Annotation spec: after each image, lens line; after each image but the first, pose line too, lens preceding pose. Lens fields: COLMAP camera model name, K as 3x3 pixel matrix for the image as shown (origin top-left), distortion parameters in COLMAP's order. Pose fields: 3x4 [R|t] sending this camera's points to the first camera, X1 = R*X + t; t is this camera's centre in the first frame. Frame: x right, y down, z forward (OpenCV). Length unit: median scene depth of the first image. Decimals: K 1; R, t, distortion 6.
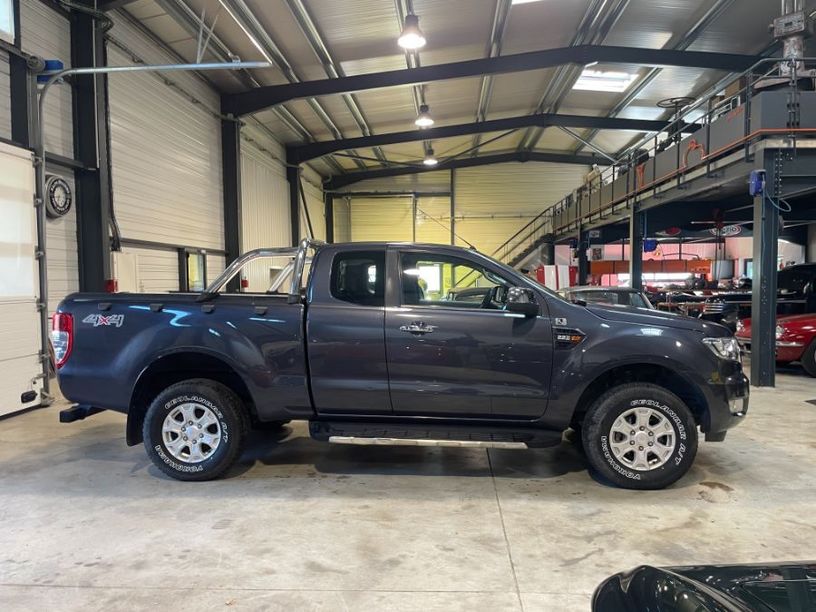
lens RADIAL K [[617.4, 0, 414.1], [0, 617.4, 311.4], [0, 0, 1]] dist [0.068640, -0.083777]
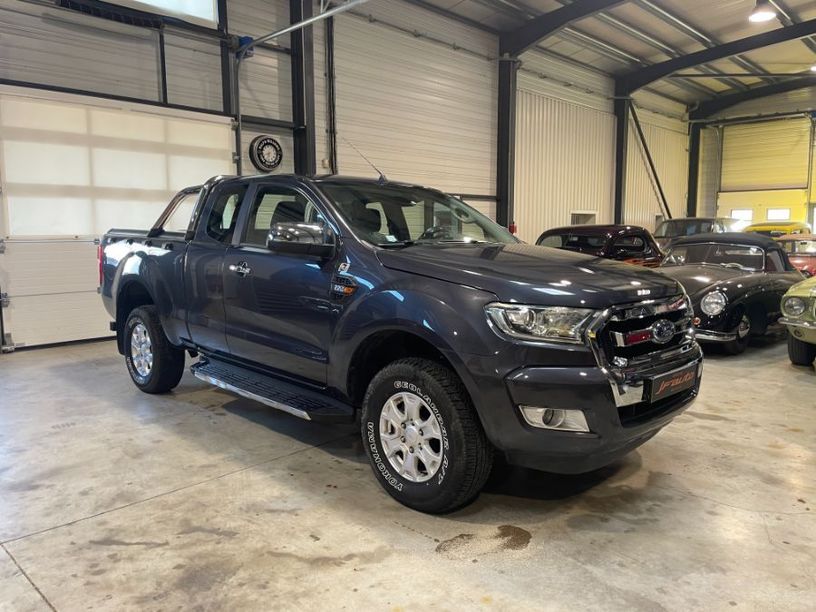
lens RADIAL K [[617.4, 0, 406.1], [0, 617.4, 304.6], [0, 0, 1]] dist [0.068640, -0.083777]
pose [[0.759576, 0.079820, -0.645503, 0.795211], [-0.034230, 0.995972, 0.082879, -0.003287], [0.649518, -0.040857, 0.759248, 0.463510]]
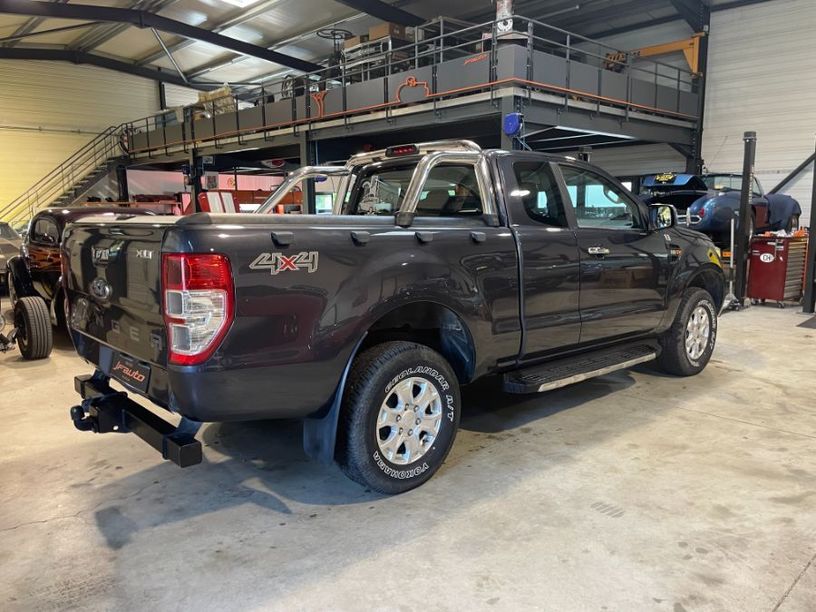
lens RADIAL K [[617.4, 0, 411.6], [0, 617.4, 304.3], [0, 0, 1]] dist [0.068640, -0.083777]
pose [[0.685341, -0.106236, 0.720432, -0.869494], [0.037872, 0.993163, 0.110425, -0.005699], [-0.727237, -0.048394, 0.684678, 0.570499]]
